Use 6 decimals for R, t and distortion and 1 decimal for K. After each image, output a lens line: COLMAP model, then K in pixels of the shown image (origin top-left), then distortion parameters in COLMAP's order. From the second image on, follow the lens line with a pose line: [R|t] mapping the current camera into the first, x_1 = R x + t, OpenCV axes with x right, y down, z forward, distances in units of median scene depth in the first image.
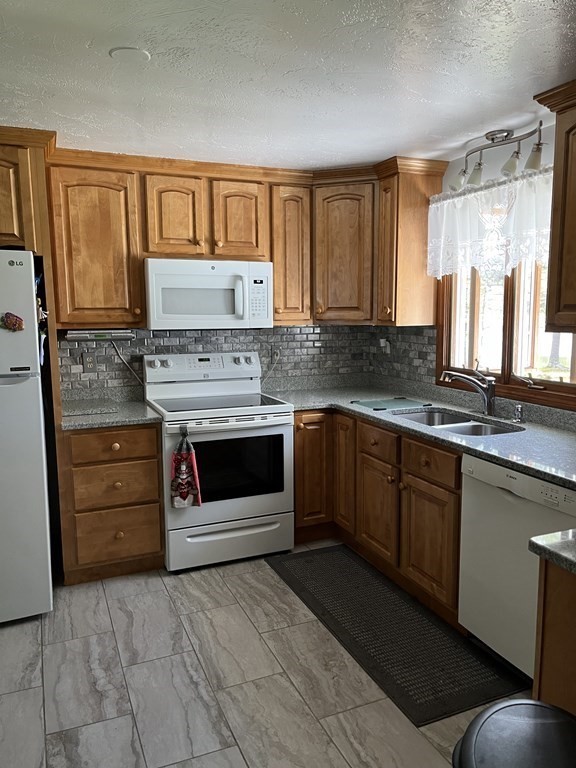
lens RADIAL K [[578.9, 0, 294.4], [0, 578.9, 385.7], [0, 0, 1]] dist [0.054081, -0.072349]
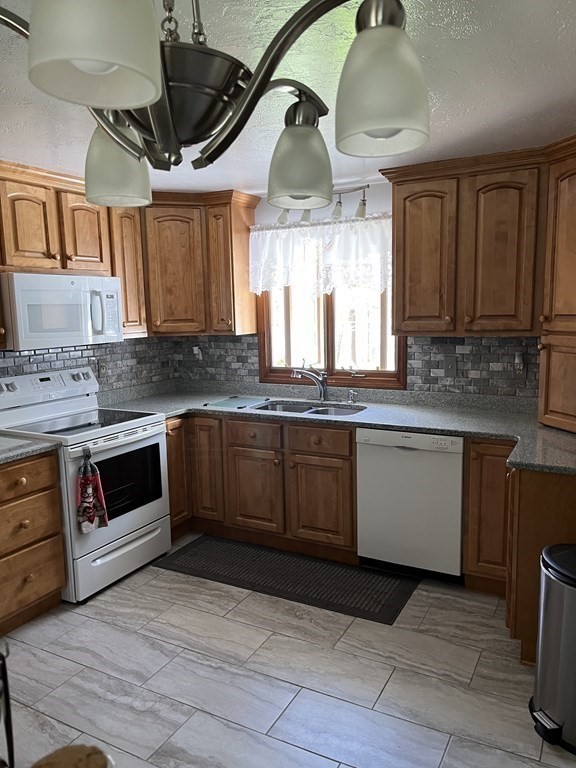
lens RADIAL K [[578.9, 0, 282.6], [0, 578.9, 388.7], [0, 0, 1]] dist [0.054081, -0.072349]
pose [[0.791226, -0.099540, 0.603368, -0.506263], [0.099352, 0.994479, 0.033779, -0.028556], [-0.603399, 0.033219, 0.796747, 0.026498]]
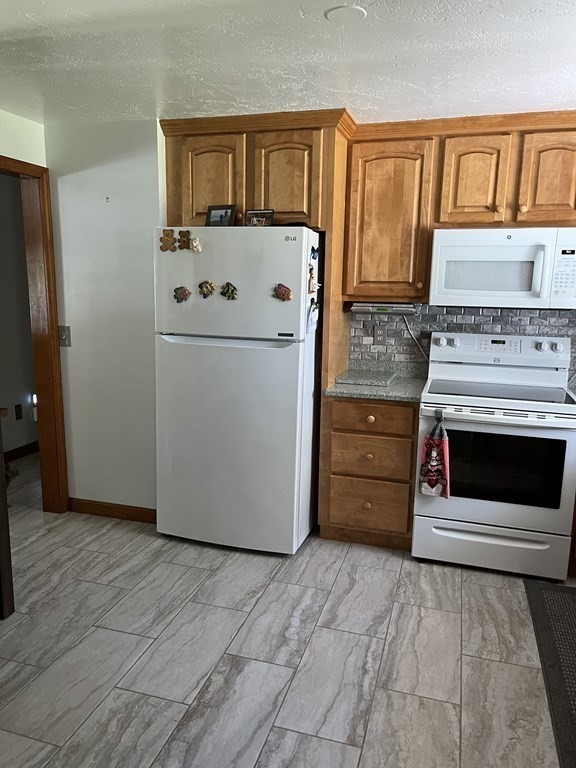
lens RADIAL K [[578.9, 0, 283.9], [0, 578.9, 389.0], [0, 0, 1]] dist [0.054081, -0.072349]
pose [[0.760230, 0.136269, -0.635202, 0.206558], [-0.108052, 0.990657, 0.083204, -0.014614], [0.640606, 0.005380, 0.767851, 0.123092]]
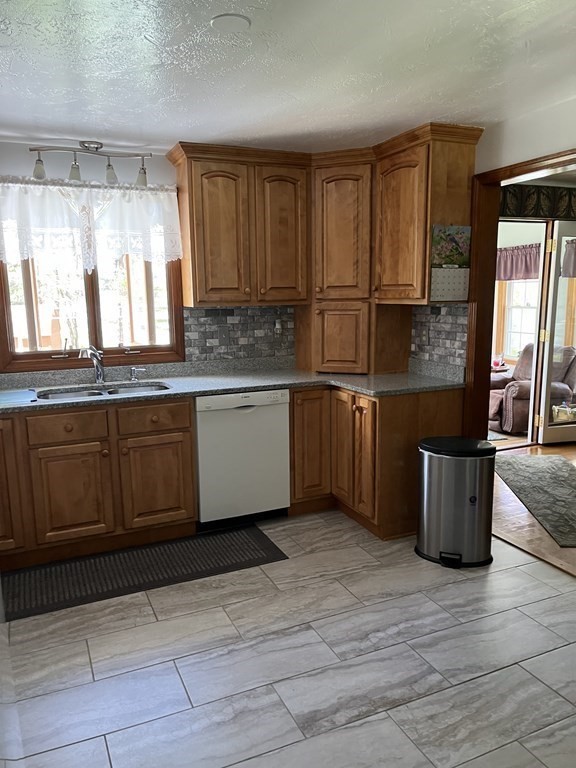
lens RADIAL K [[578.9, 0, 282.0], [0, 578.9, 391.7], [0, 0, 1]] dist [0.054081, -0.072349]
pose [[-0.001062, -0.166311, 0.986073, -0.820502], [0.150675, 0.974789, 0.164570, -0.070546], [-0.988583, 0.148752, 0.024023, 0.603191]]
